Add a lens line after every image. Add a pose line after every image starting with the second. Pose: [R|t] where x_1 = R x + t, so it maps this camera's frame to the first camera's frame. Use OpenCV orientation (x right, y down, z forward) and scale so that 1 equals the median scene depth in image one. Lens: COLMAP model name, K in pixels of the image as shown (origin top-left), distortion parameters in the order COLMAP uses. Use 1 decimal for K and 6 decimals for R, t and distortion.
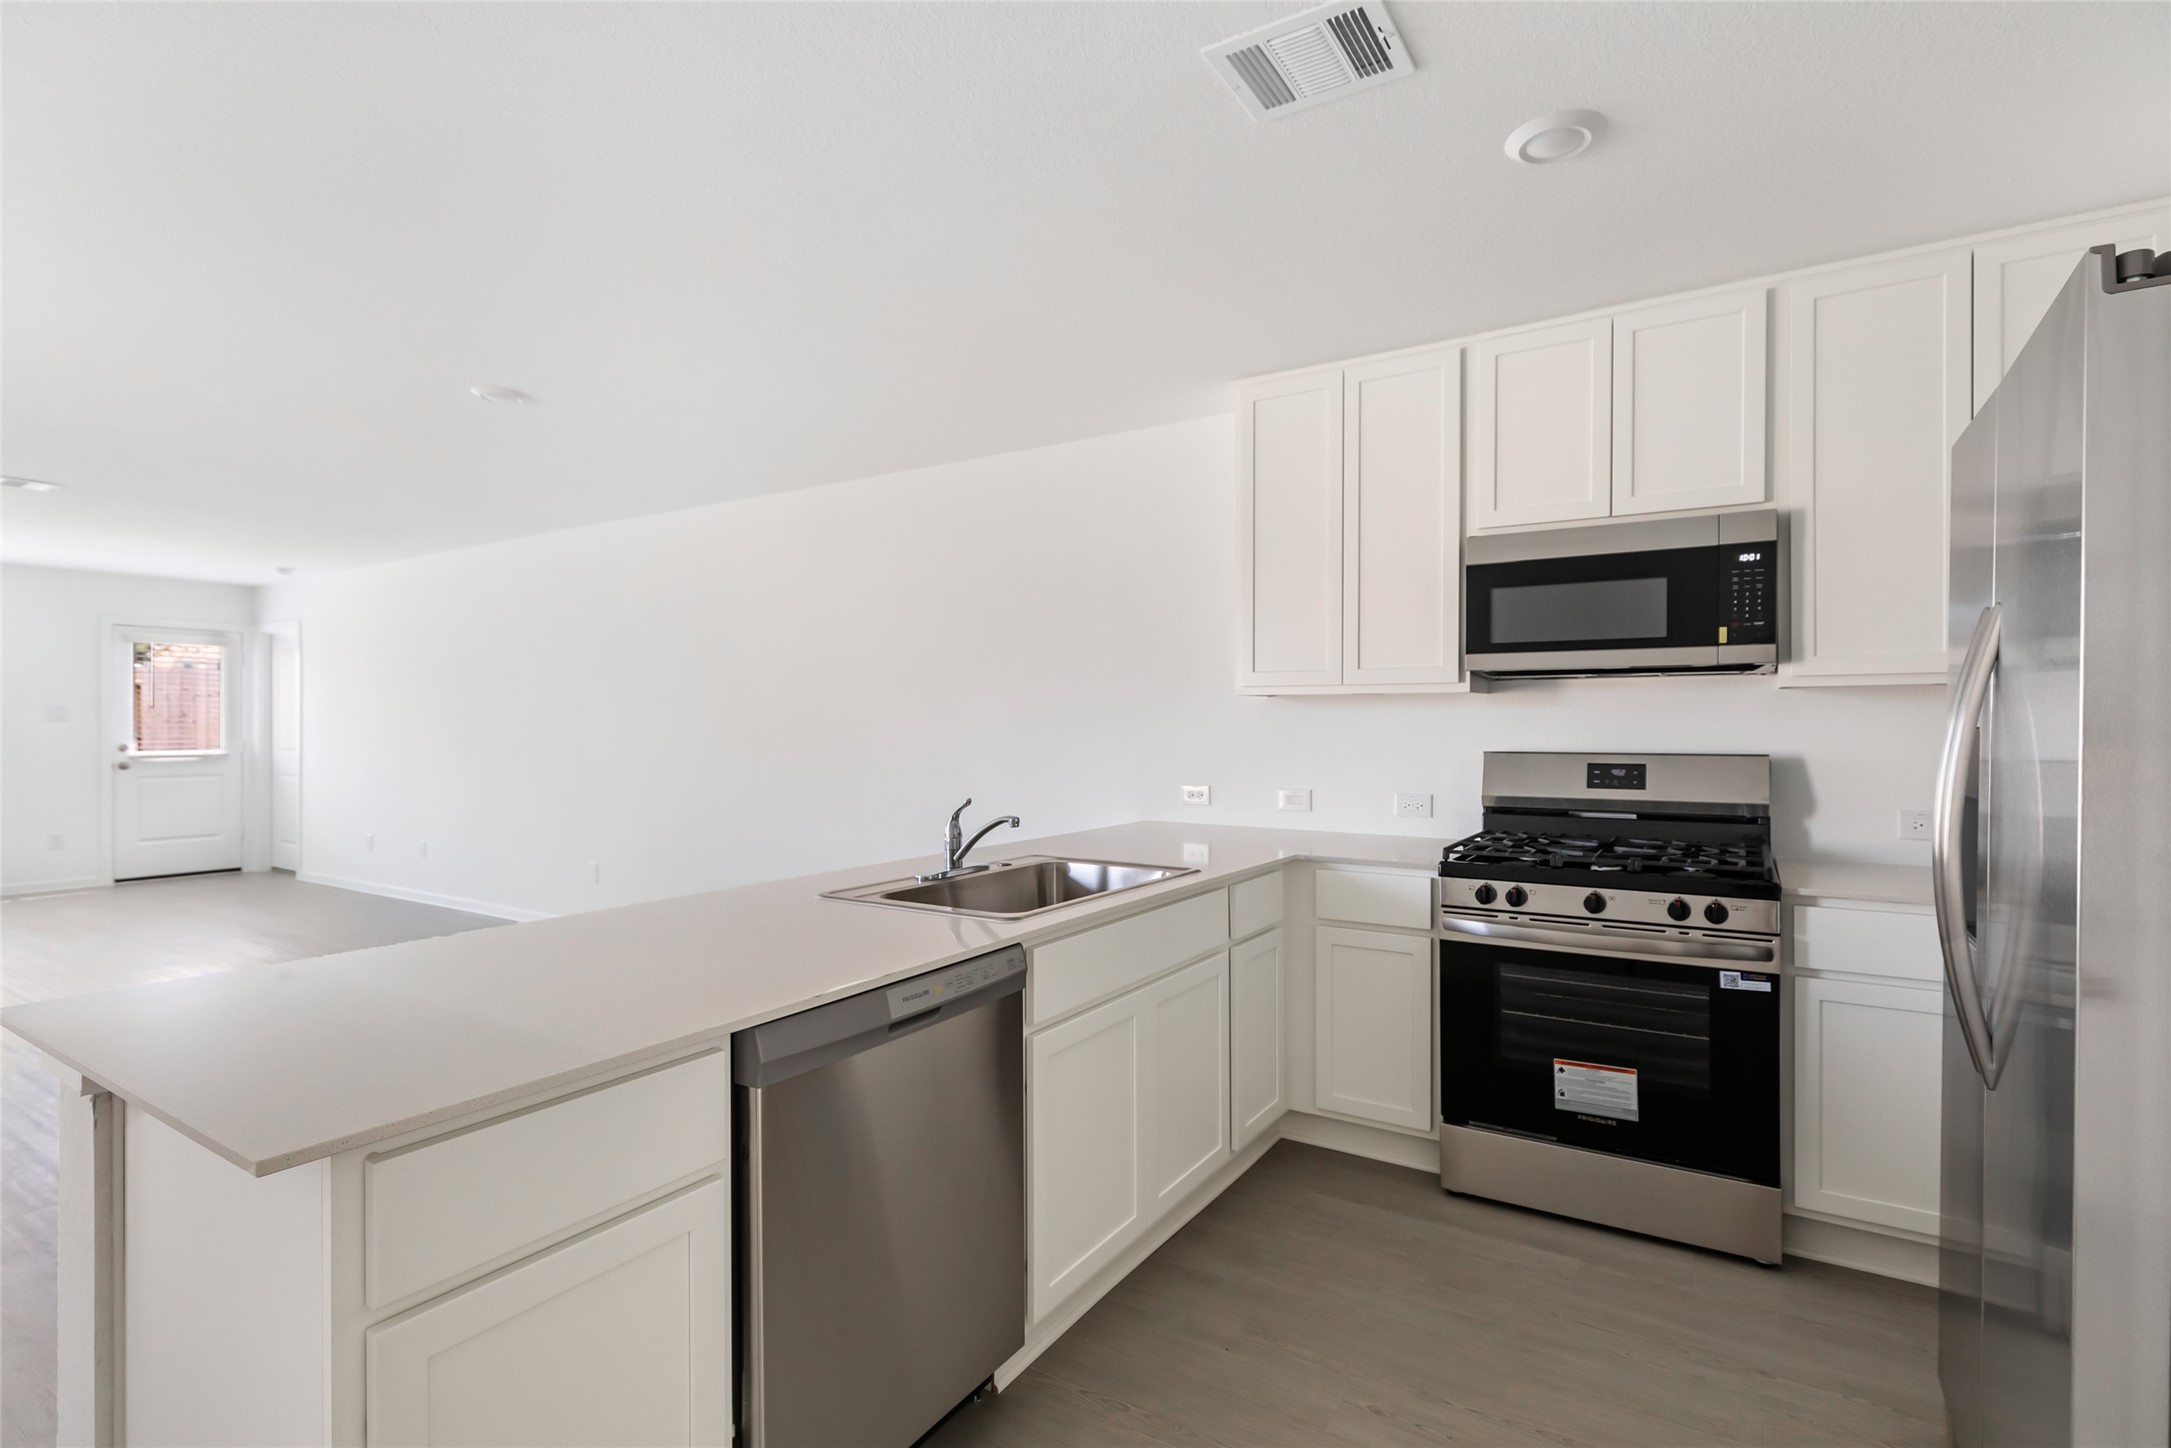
lens RADIAL K [[1004.2, 0, 1108.1], [0, 1004.2, 727.4], [0, 0, 1]] dist [-0.001999, -0.003191]
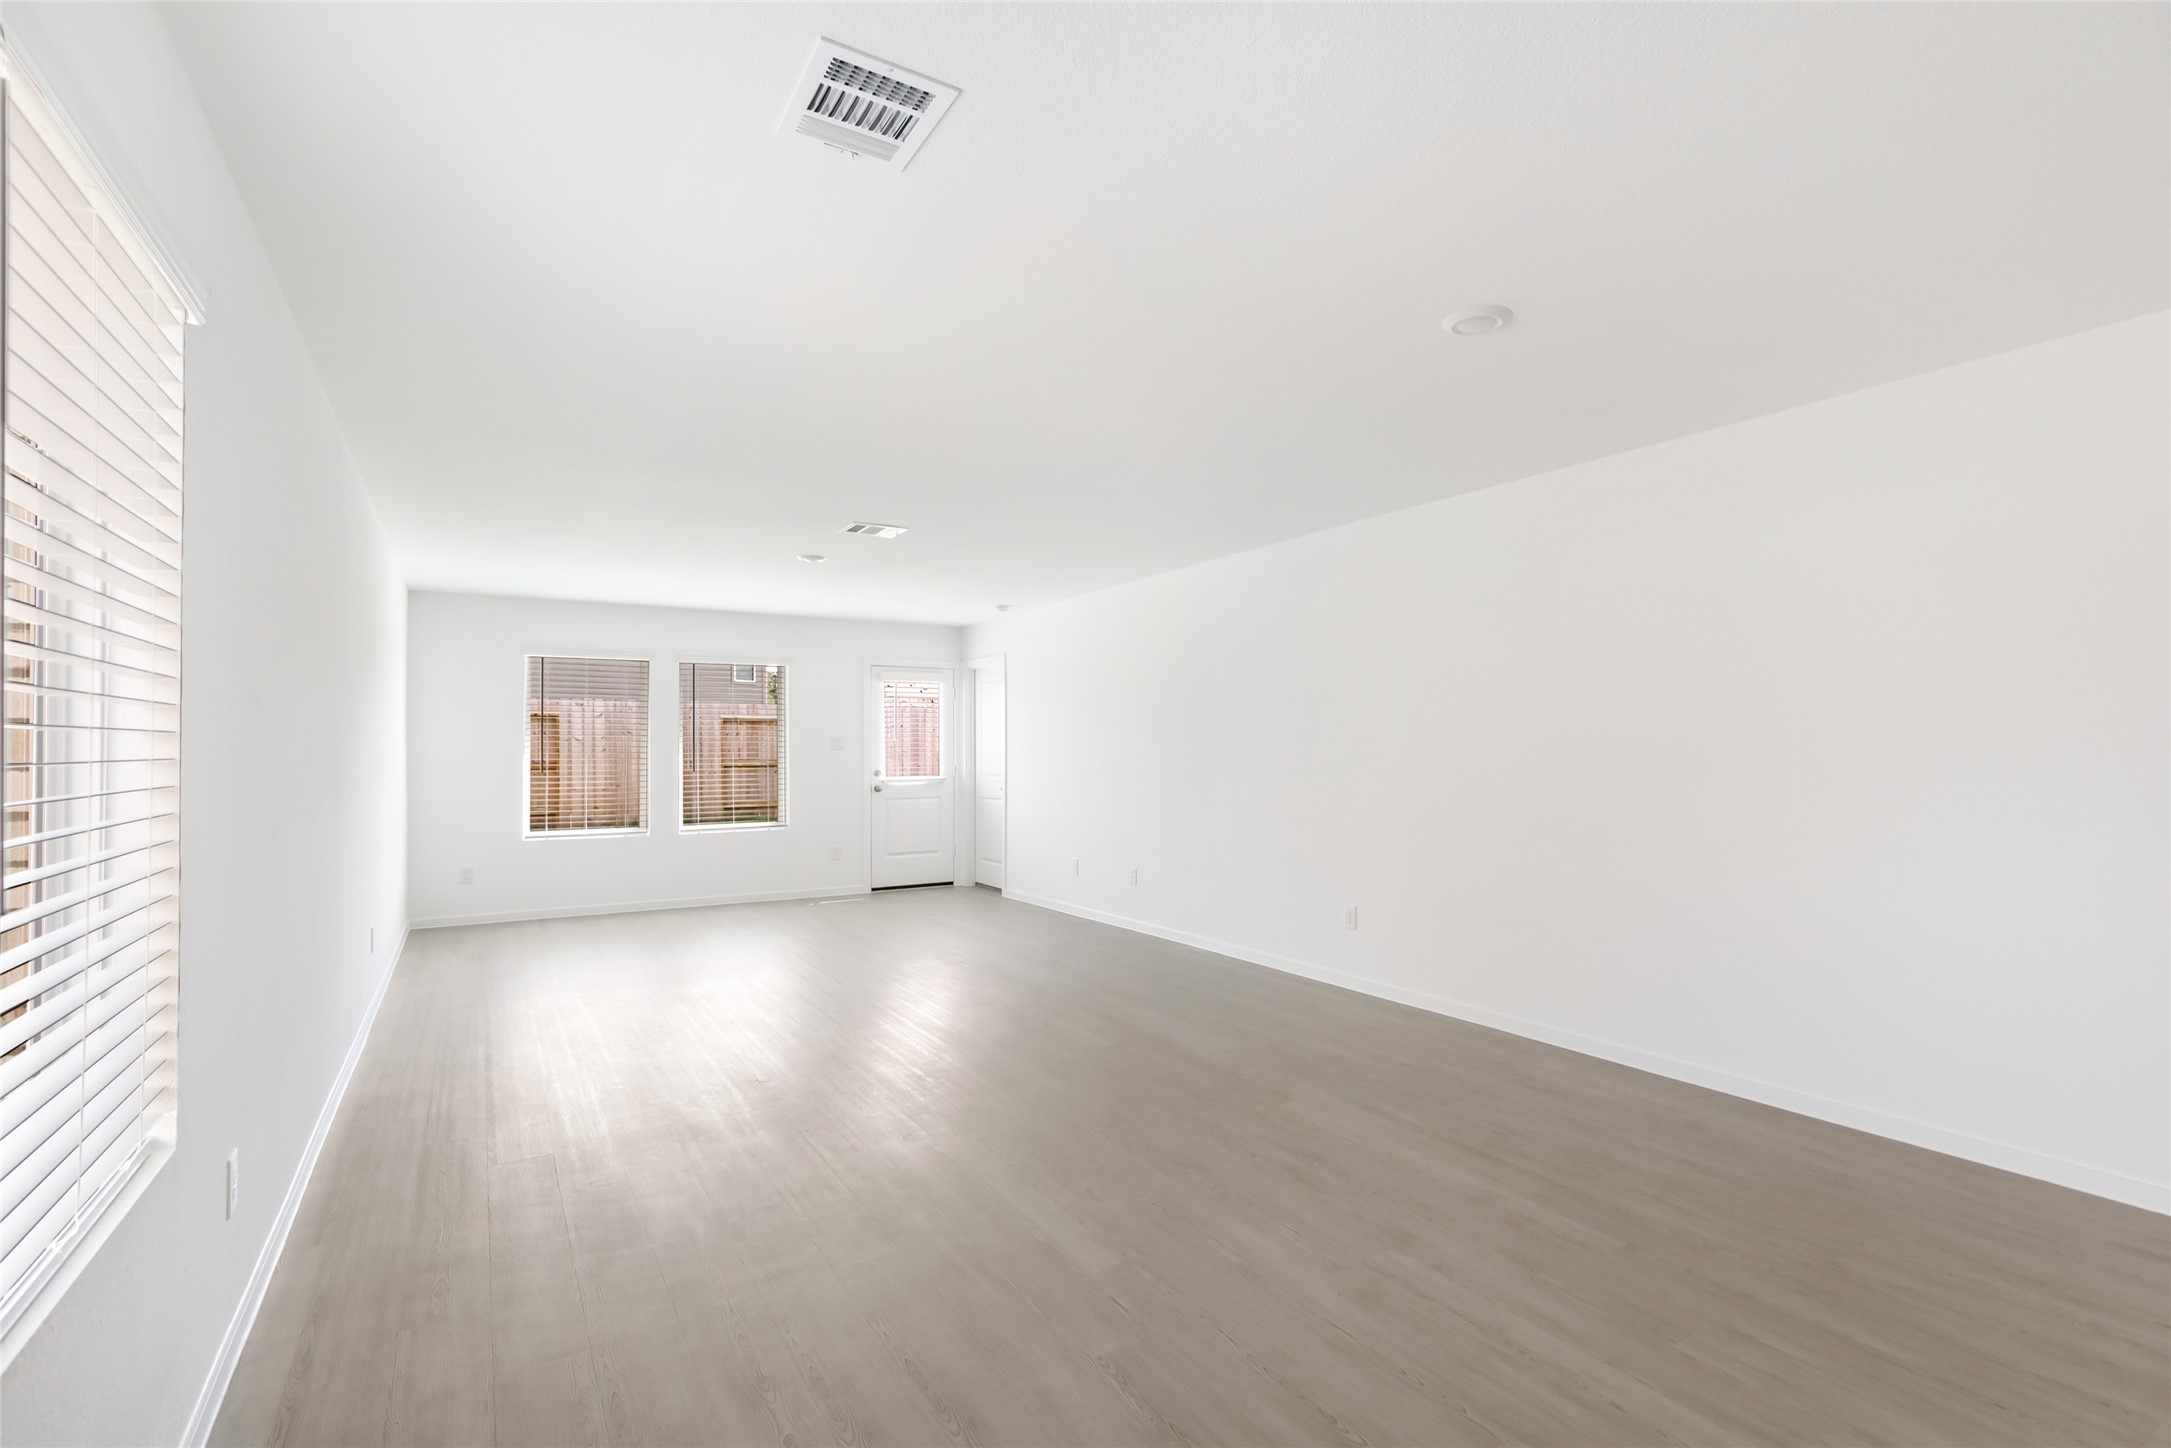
lens RADIAL K [[1004.2, 0, 1123.7], [0, 1004.2, 735.7], [0, 0, 1]] dist [-0.001999, -0.003191]
pose [[0.900857, -0.012567, -0.433933, -0.715300], [0.005594, 0.999834, -0.017343, -0.002213], [0.434079, 0.013196, 0.900778, 0.267474]]
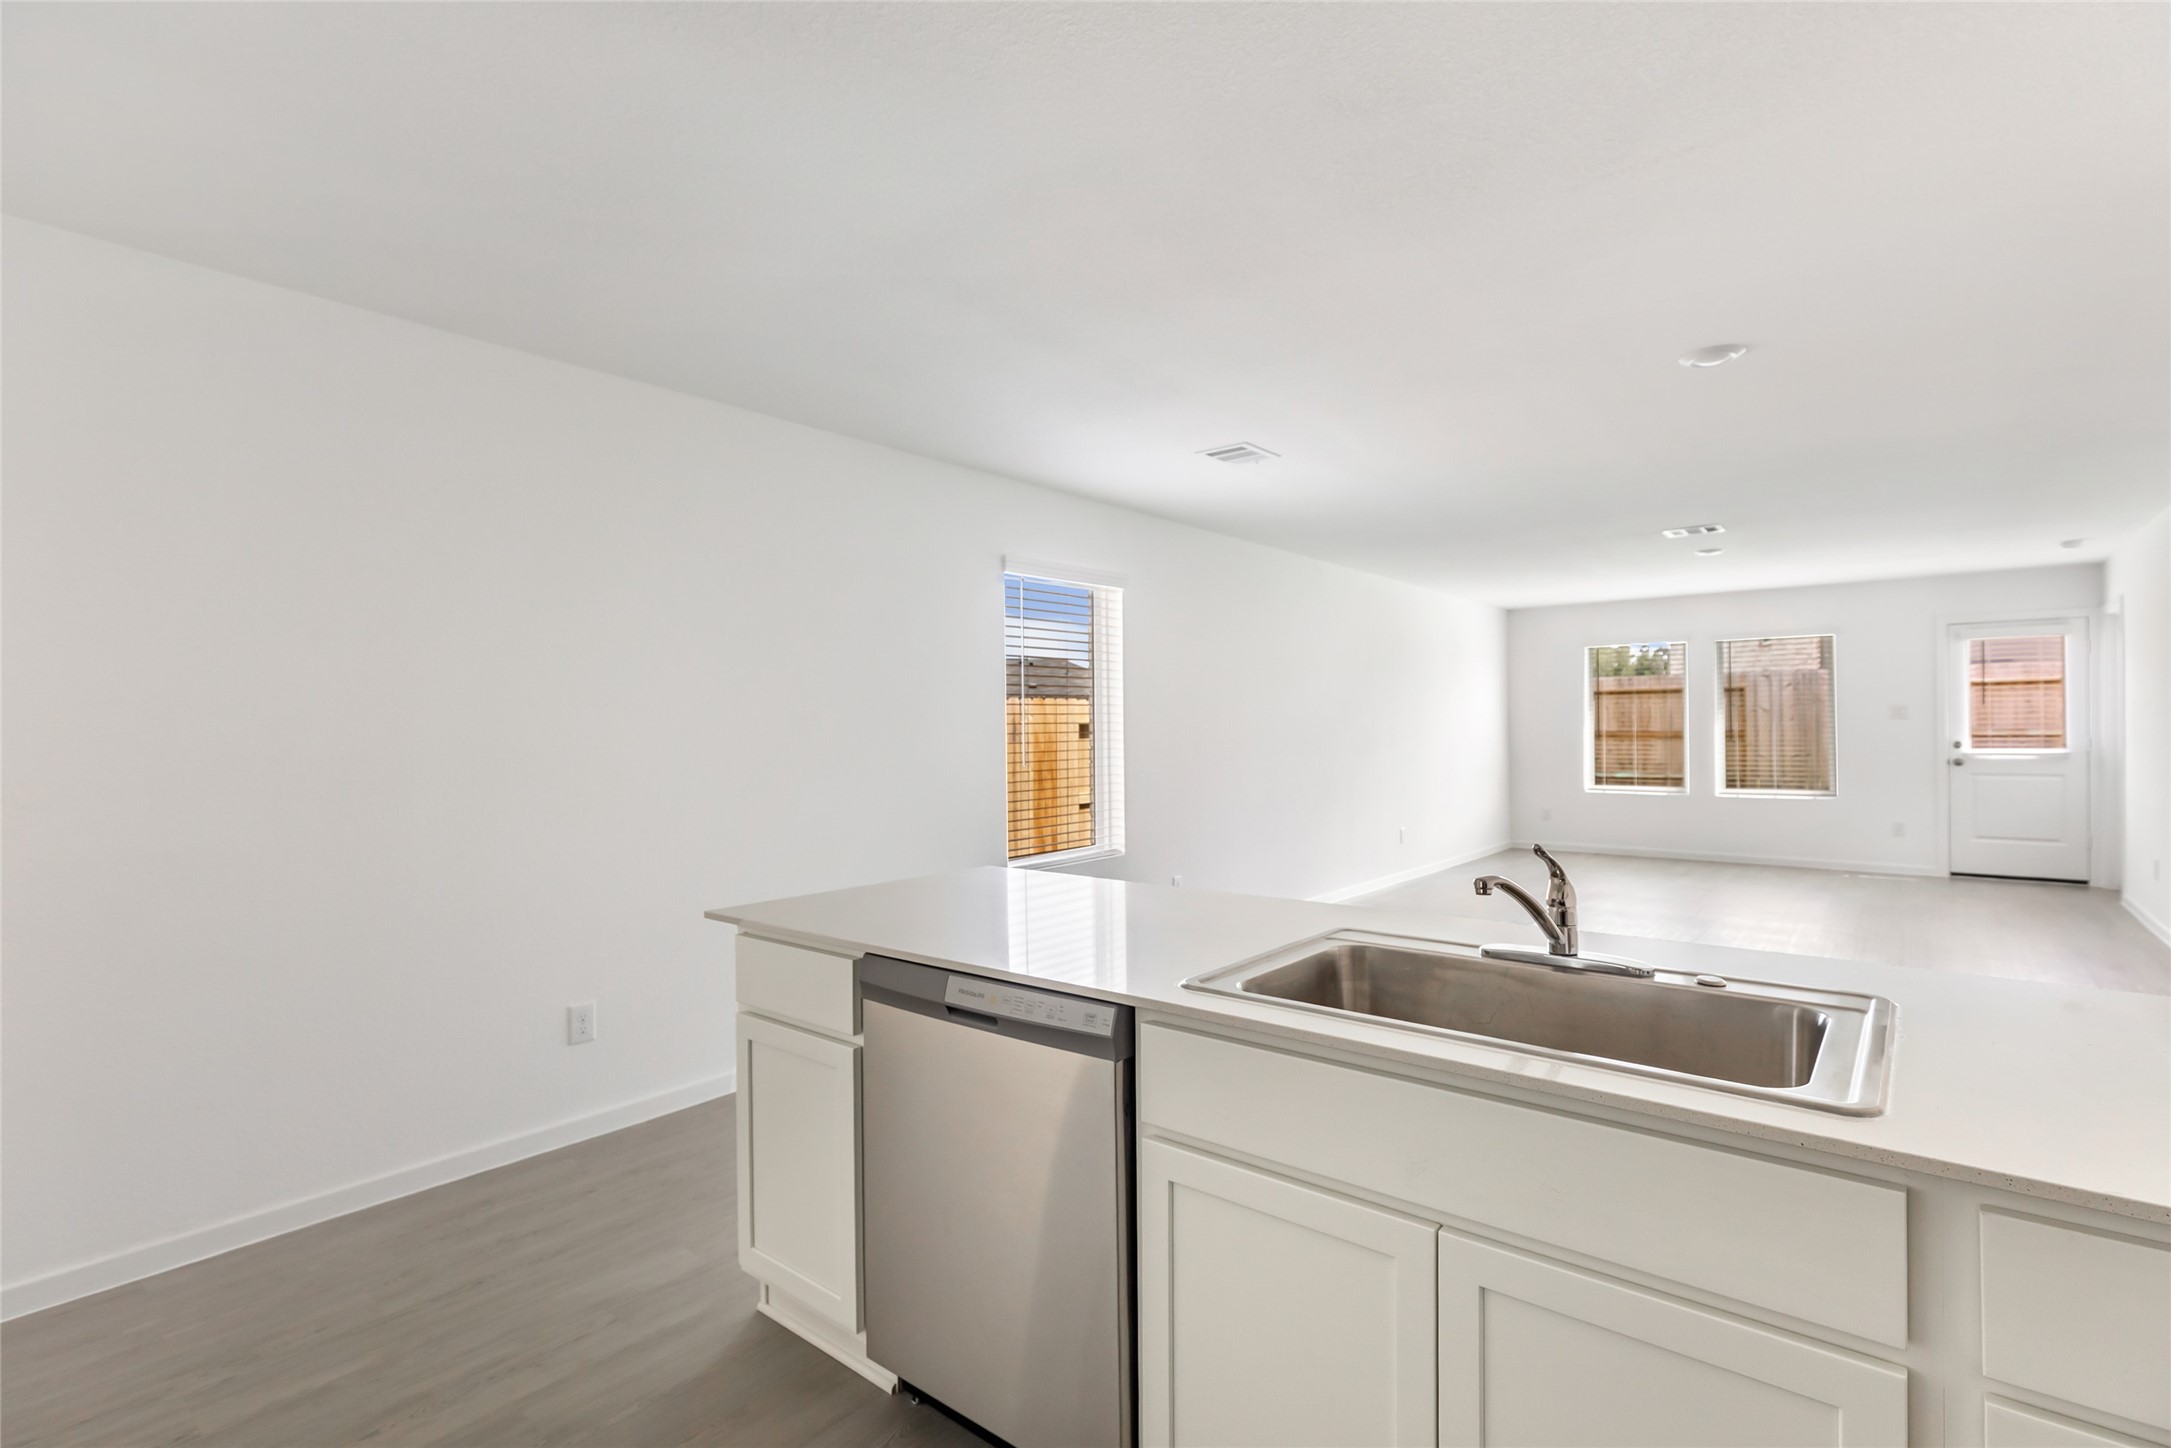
lens RADIAL K [[1004.2, 0, 1054.9], [0, 1004.2, 727.2], [0, 0, 1]] dist [-0.001999, -0.003191]
pose [[-0.145179, -0.002561, -0.989402, 0.484936], [0.008016, 0.999961, -0.003764, -0.001663], [0.989373, -0.008478, -0.145153, 0.729957]]
